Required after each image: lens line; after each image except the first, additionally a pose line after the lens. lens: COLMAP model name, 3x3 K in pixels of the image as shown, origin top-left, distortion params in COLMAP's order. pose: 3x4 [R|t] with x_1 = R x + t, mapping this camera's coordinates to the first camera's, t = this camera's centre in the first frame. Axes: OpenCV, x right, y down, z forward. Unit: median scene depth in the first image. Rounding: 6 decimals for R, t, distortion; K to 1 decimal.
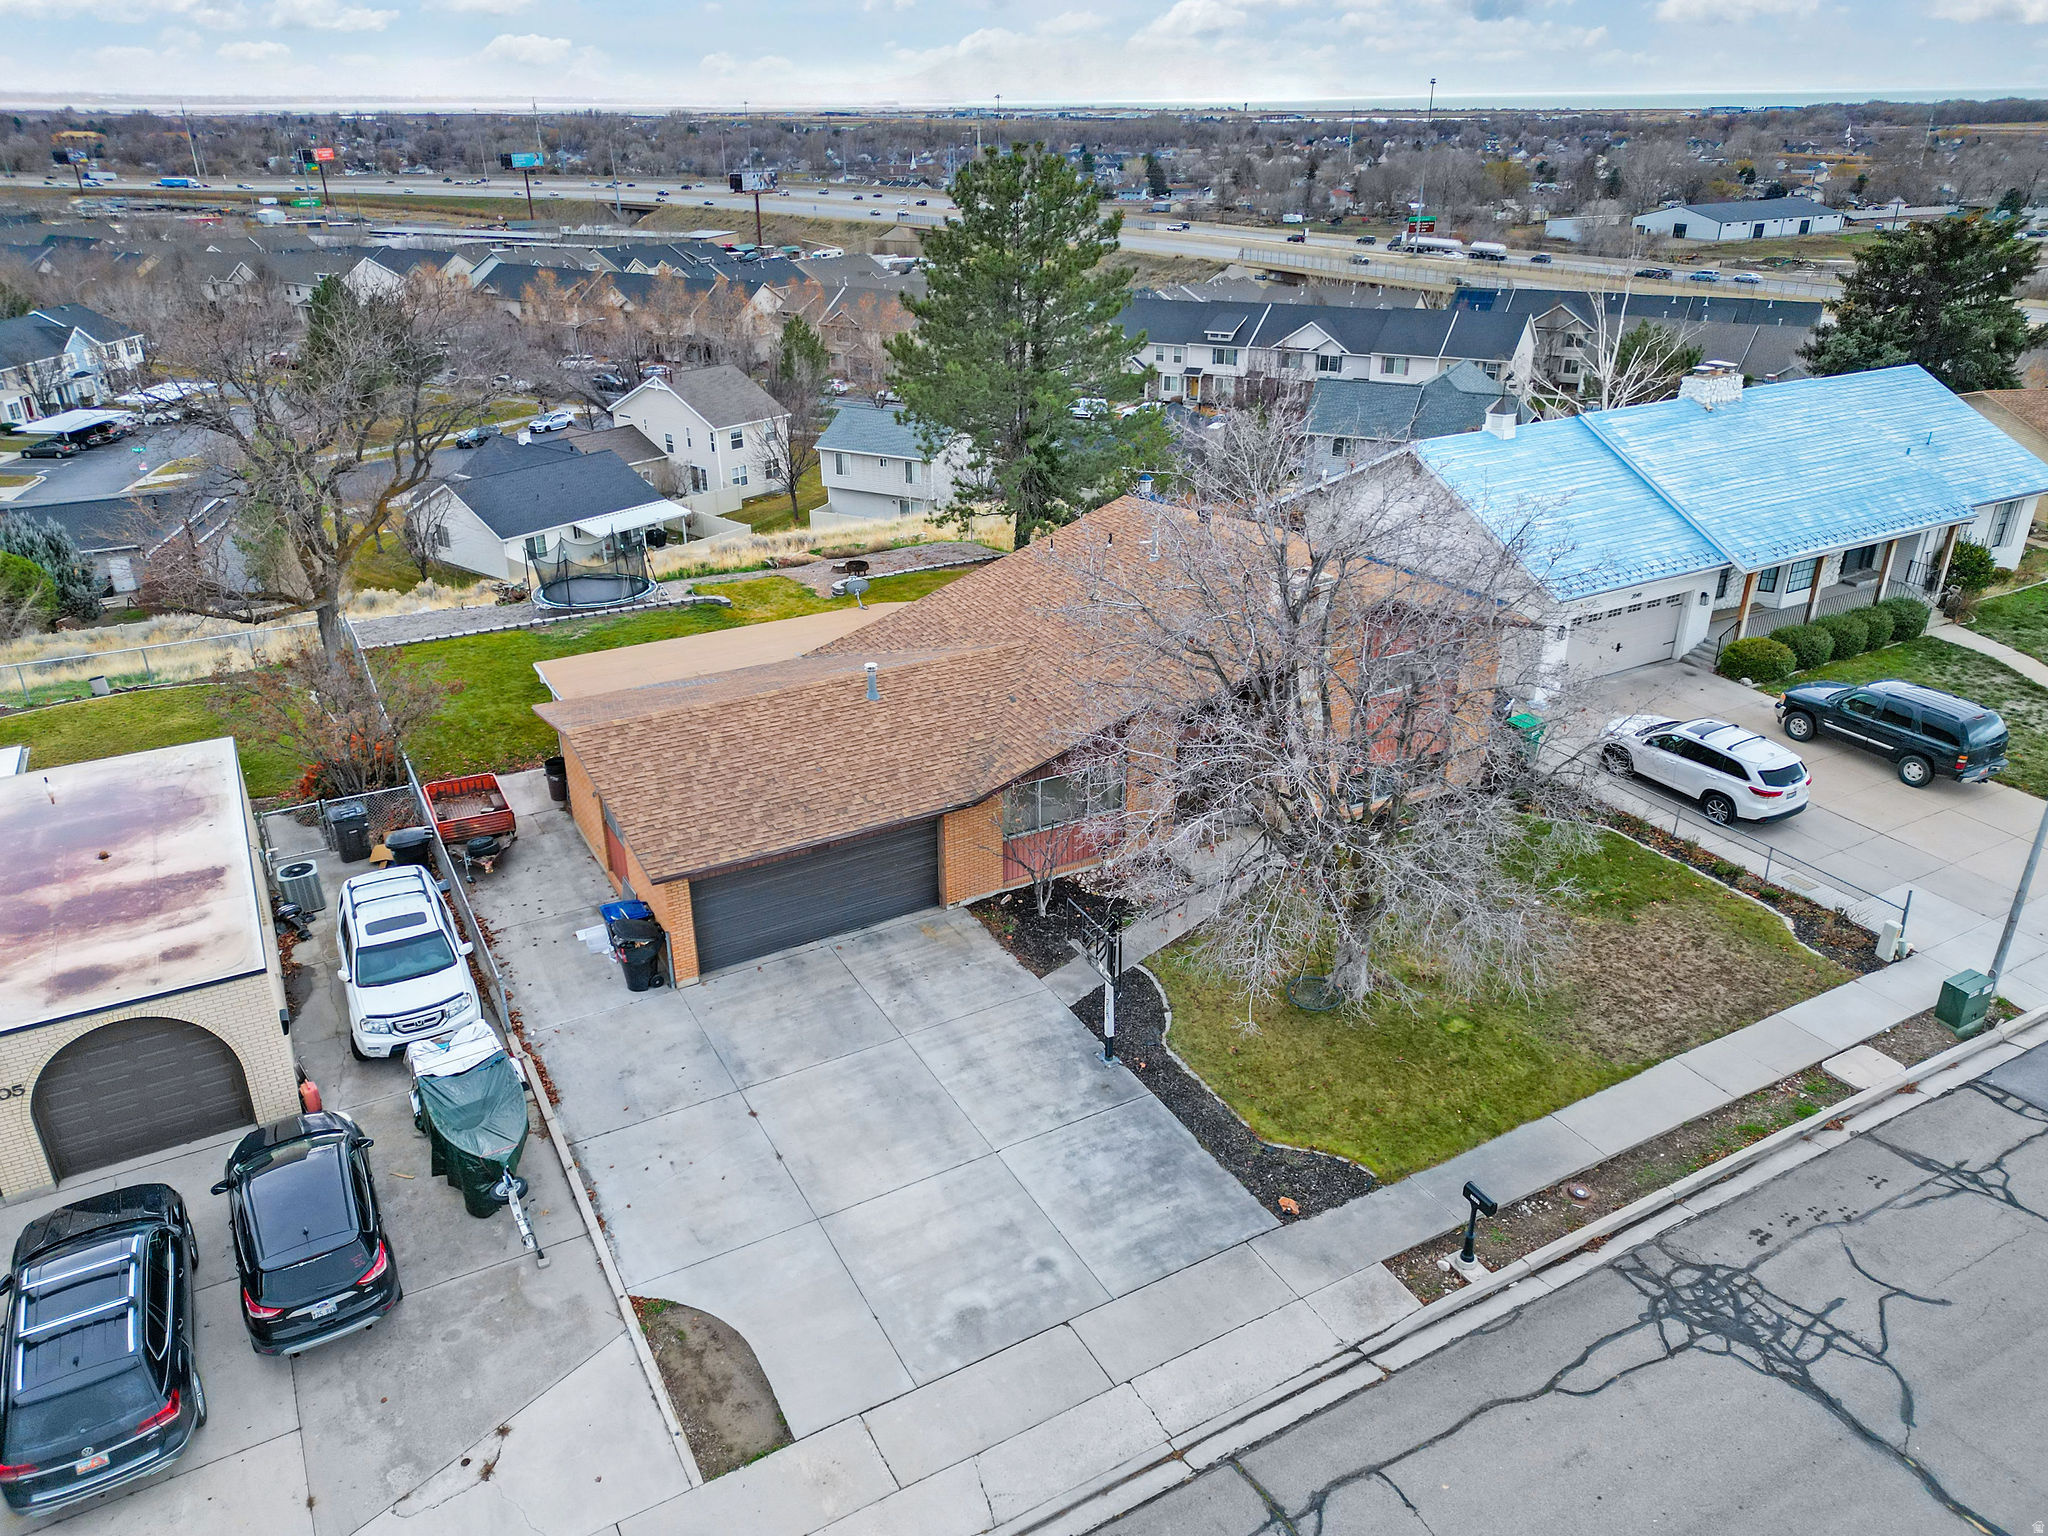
lens RADIAL K [[1448.9, 0, 1020.3], [0, 1448.9, 758.6], [0, 0, 1]] dist [0.087270, -0.085113]
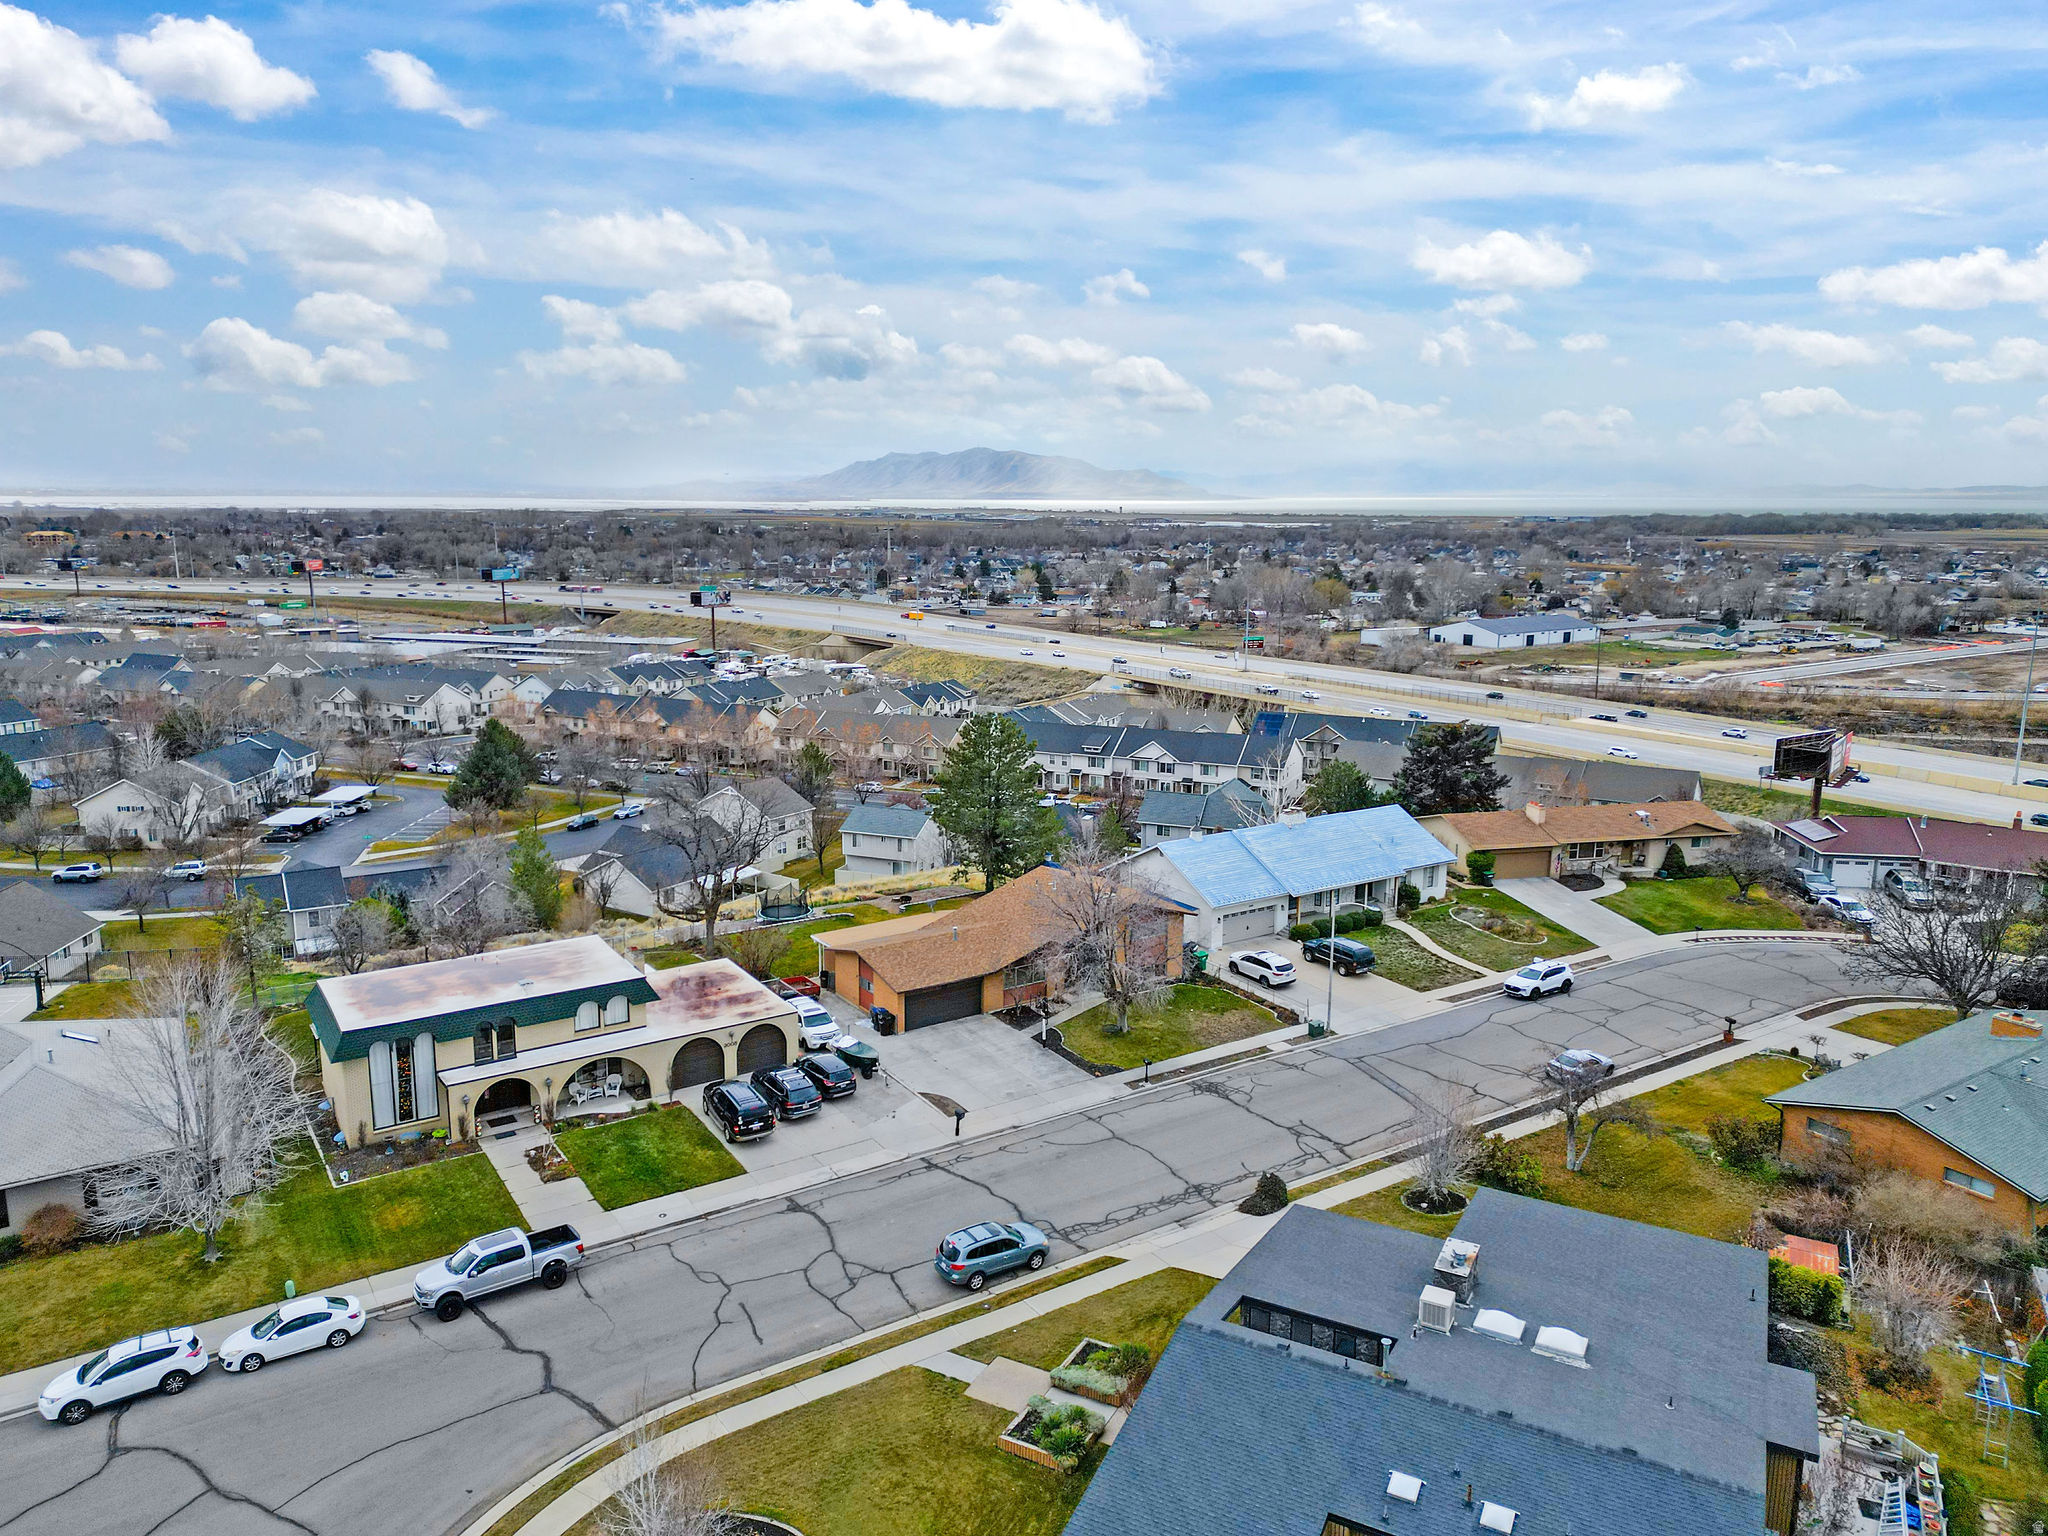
lens RADIAL K [[1448.9, 0, 1020.3], [0, 1448.9, 758.6], [0, 0, 1]] dist [0.087270, -0.085113]
pose [[0.997482, -0.002394, 0.070873, -0.050523], [0.019175, 0.971306, -0.237060, 0.082418], [-0.068272, 0.237822, 0.968906, -0.522333]]
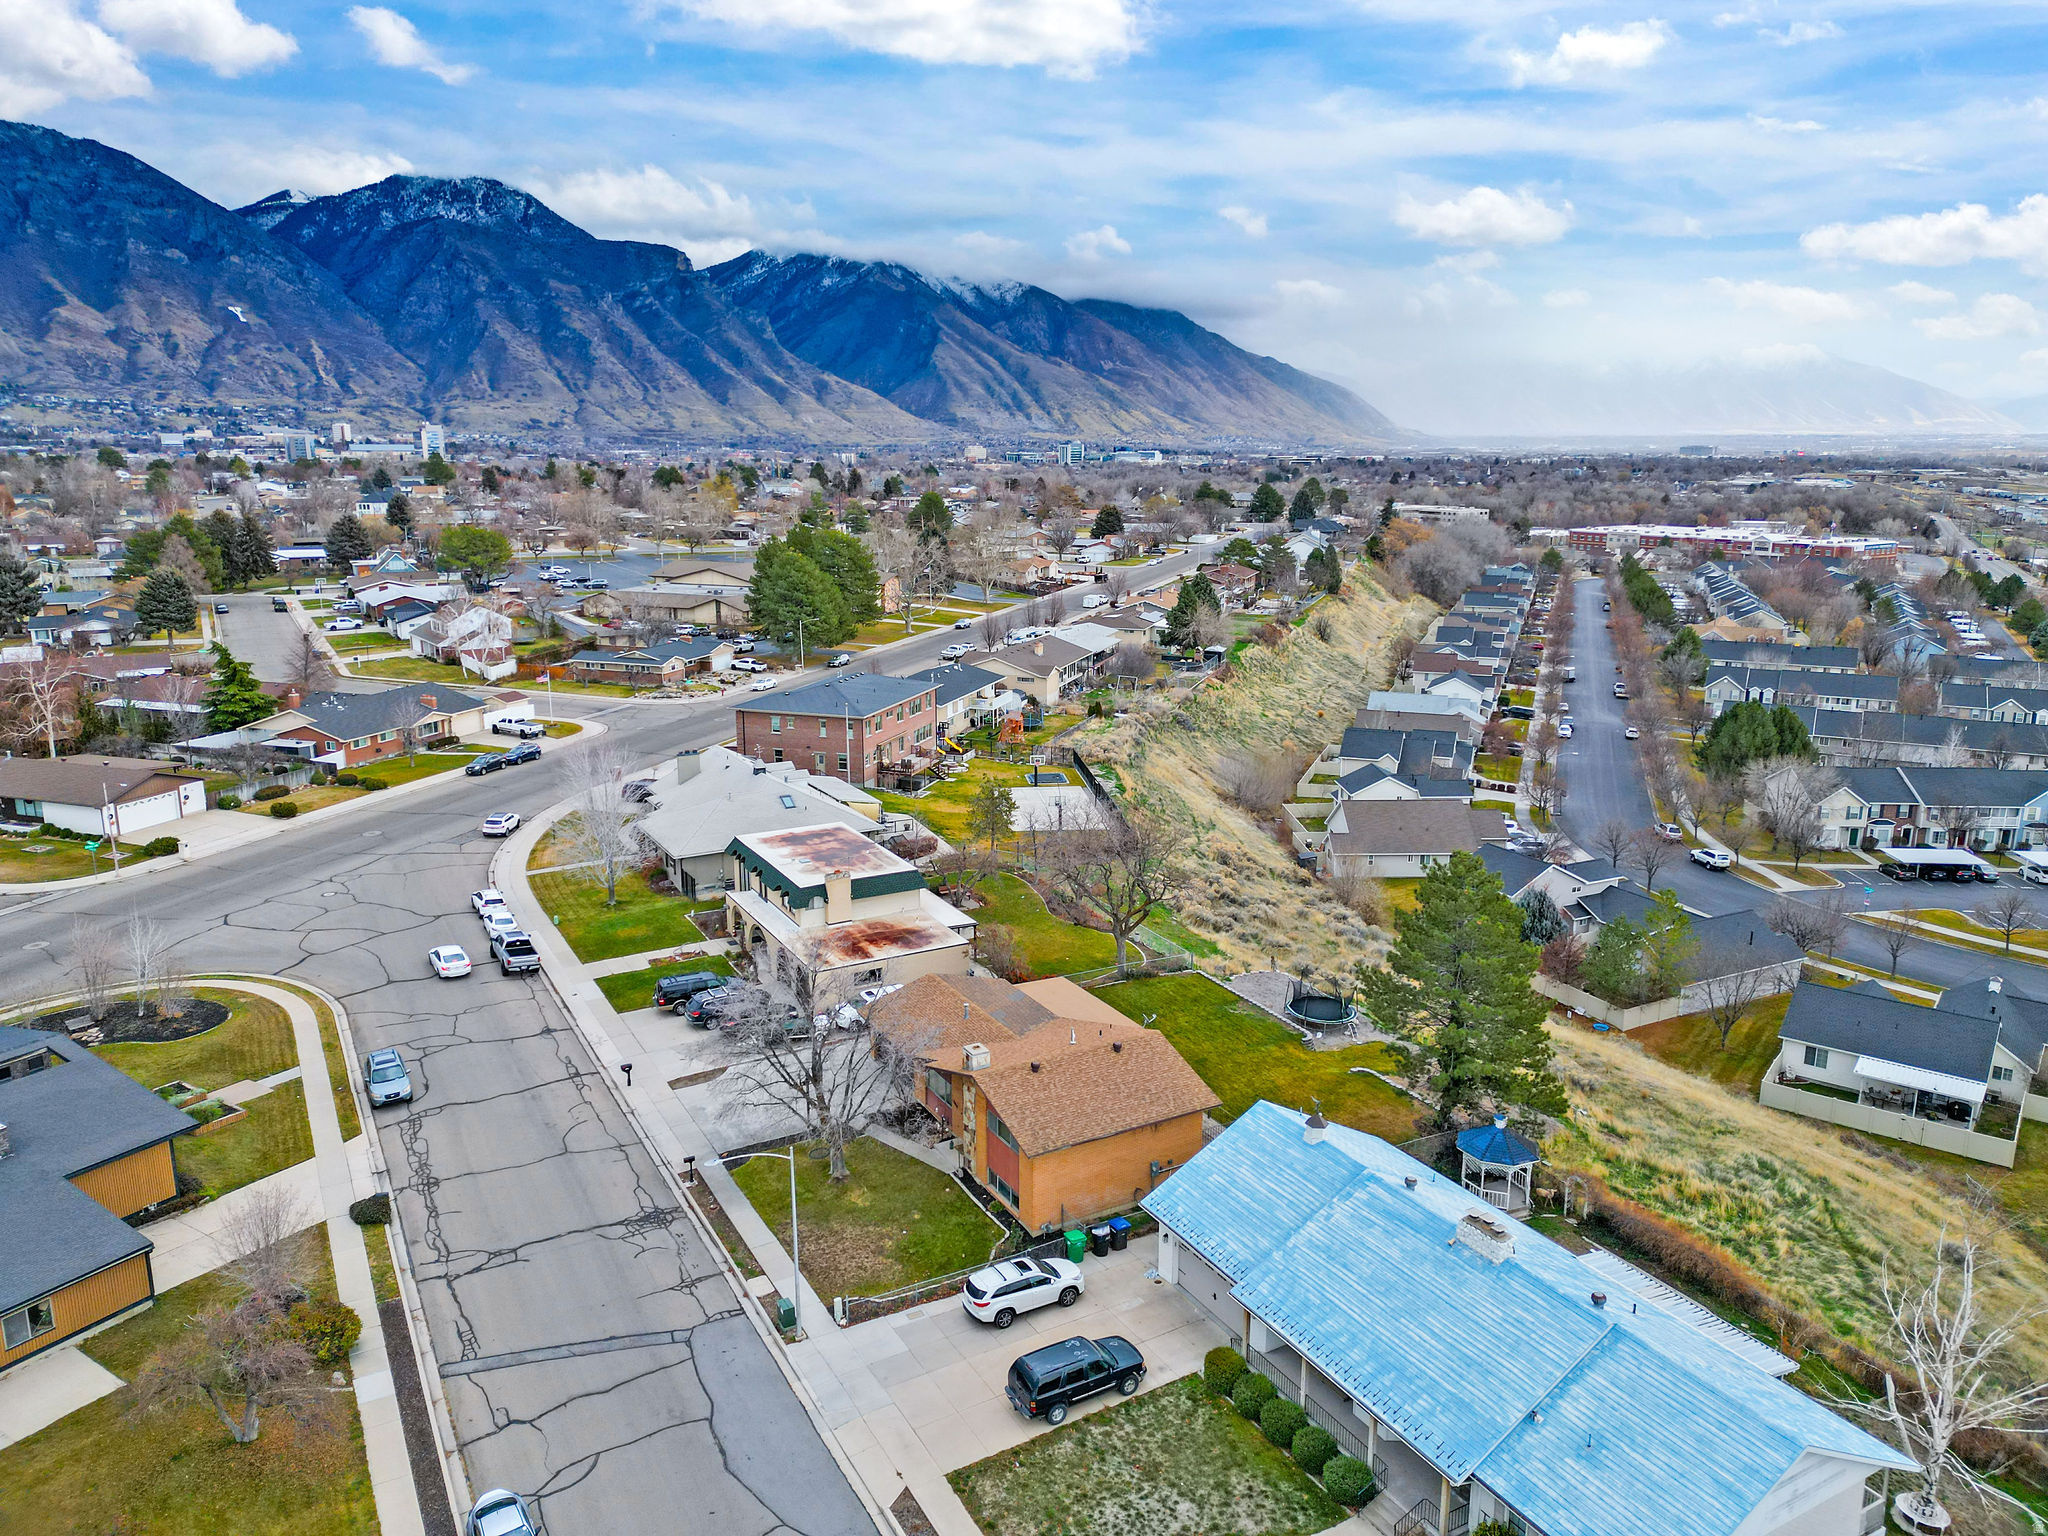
lens RADIAL K [[1448.9, 0, 1020.3], [0, 1448.9, 758.6], [0, 0, 1]] dist [0.087270, -0.085113]
pose [[-0.009314, 0.230599, -0.973004, 0.638019], [-0.418154, 0.882986, 0.213268, -0.290163], [0.908328, 0.408852, 0.088202, 0.199758]]
